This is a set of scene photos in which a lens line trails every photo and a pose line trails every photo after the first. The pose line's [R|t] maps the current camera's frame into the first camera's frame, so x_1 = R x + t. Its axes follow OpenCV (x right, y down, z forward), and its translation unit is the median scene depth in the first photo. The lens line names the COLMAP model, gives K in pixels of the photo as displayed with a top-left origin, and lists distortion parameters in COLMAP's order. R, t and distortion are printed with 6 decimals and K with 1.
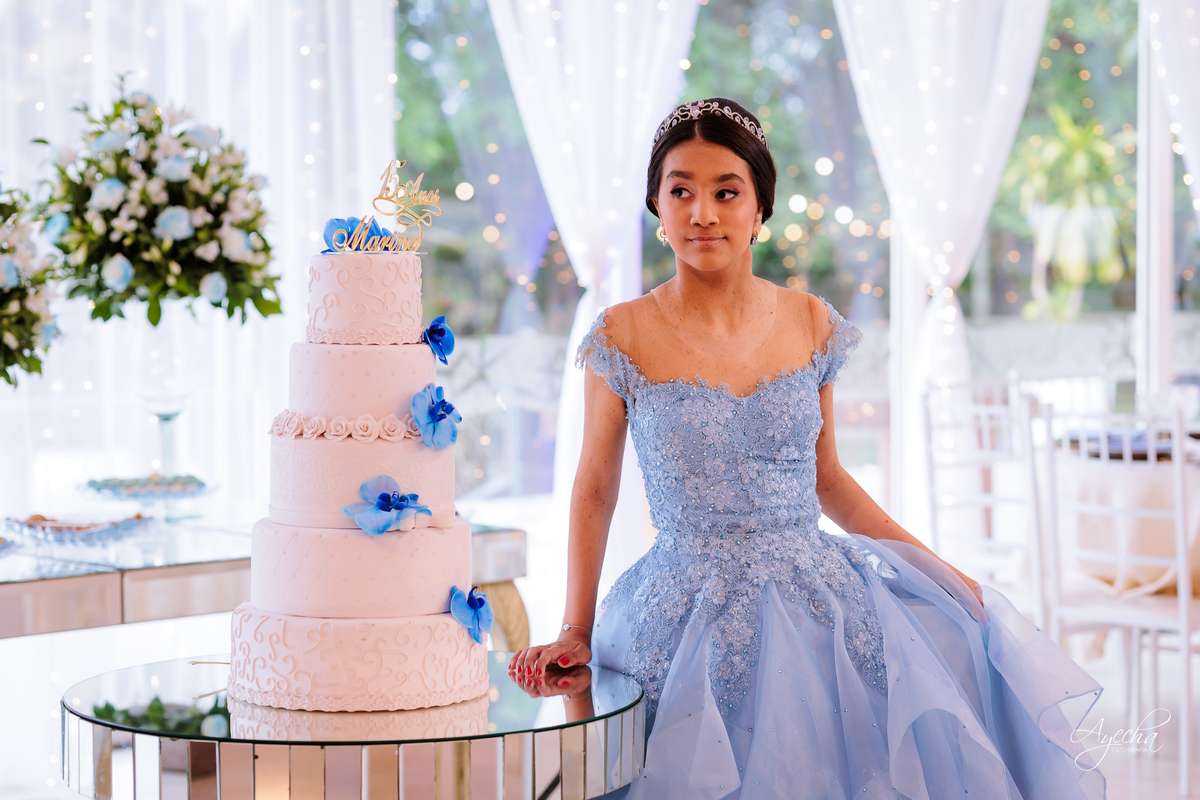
lens RADIAL K [[2804.1, 0, 601.8], [0, 2804.1, 400.2], [0, 0, 1]] dist [-0.089718, -0.175424]
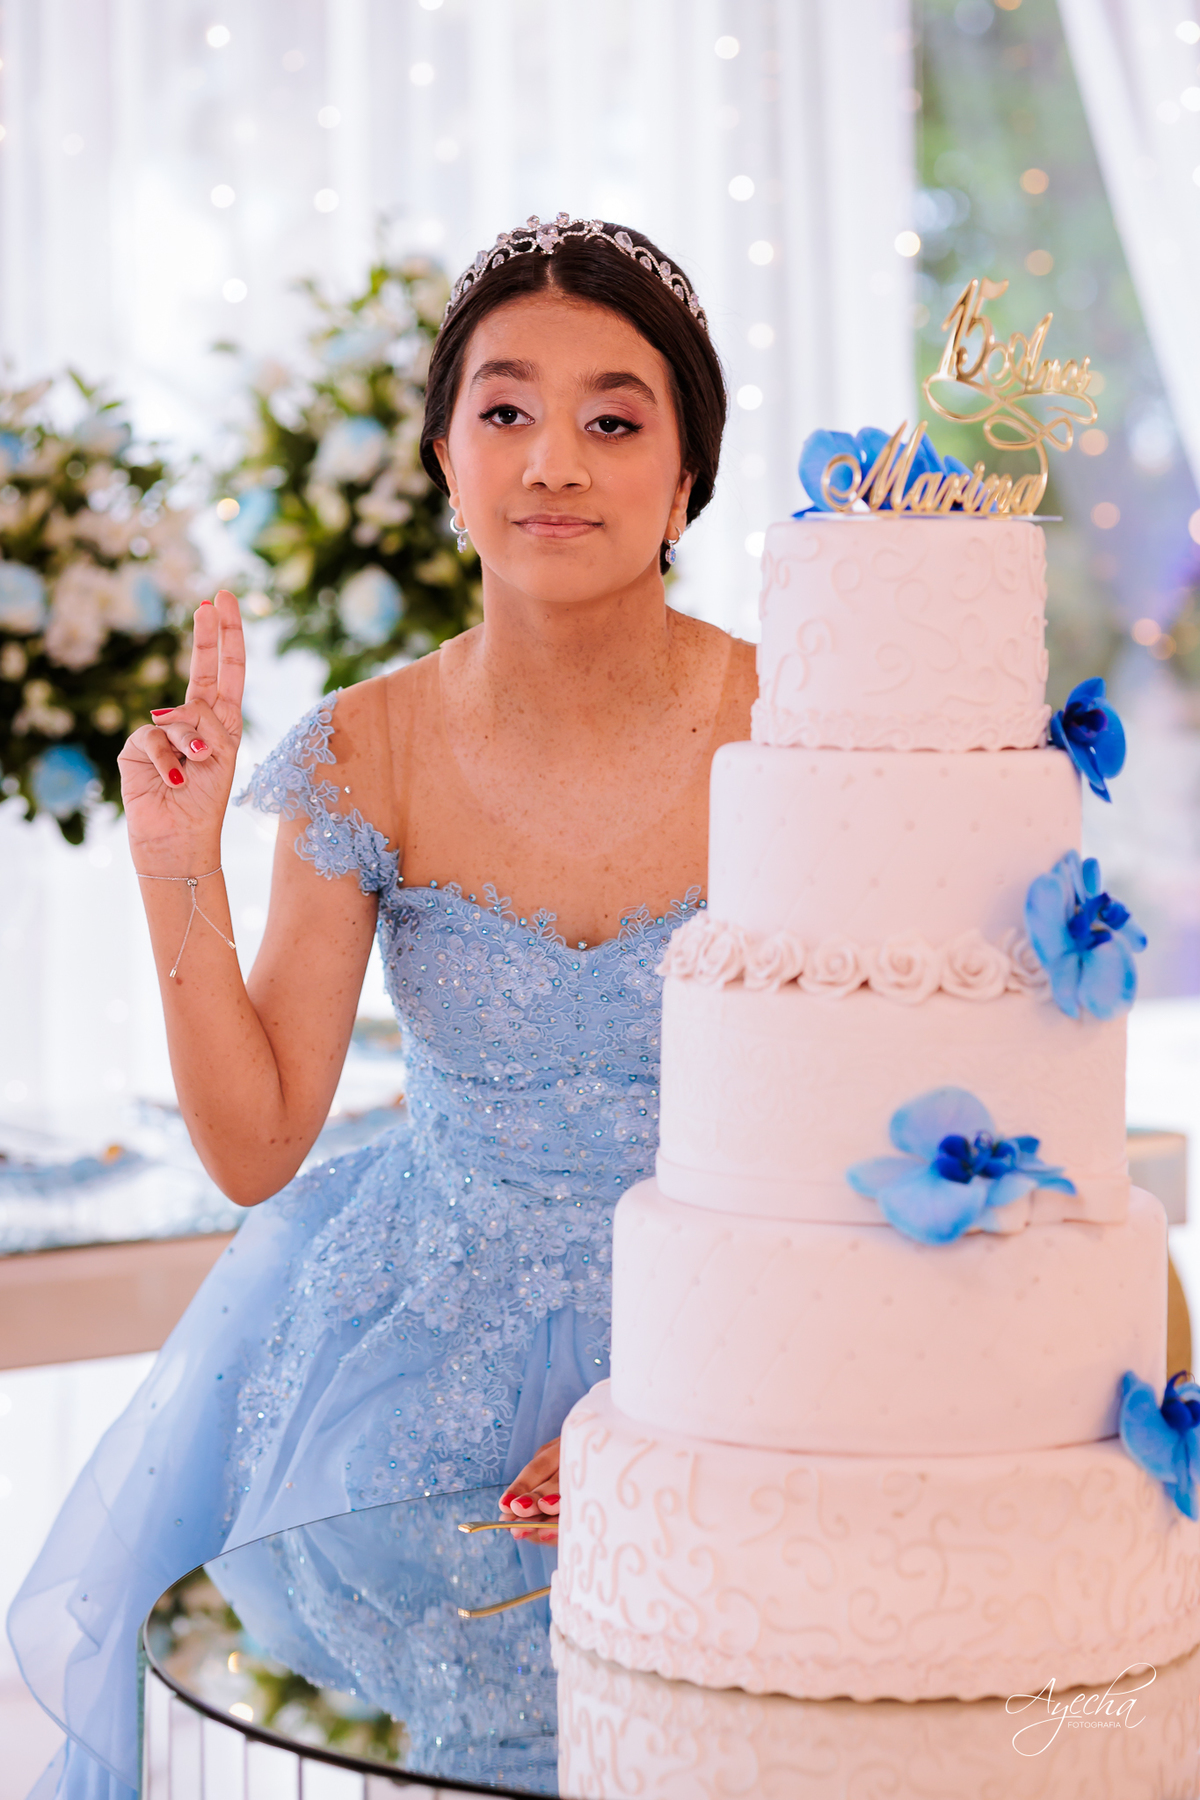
lens RADIAL K [[4081.0, 0, 621.1], [0, 4081.0, 925.6], [0, 0, 1]] dist [0.004063, 0.264071]
pose [[0.991265, 0.008511, -0.131614, -0.047779], [-0.005449, 0.999707, 0.023604, -0.008470], [0.131776, -0.022681, 0.991020, 0.424139]]
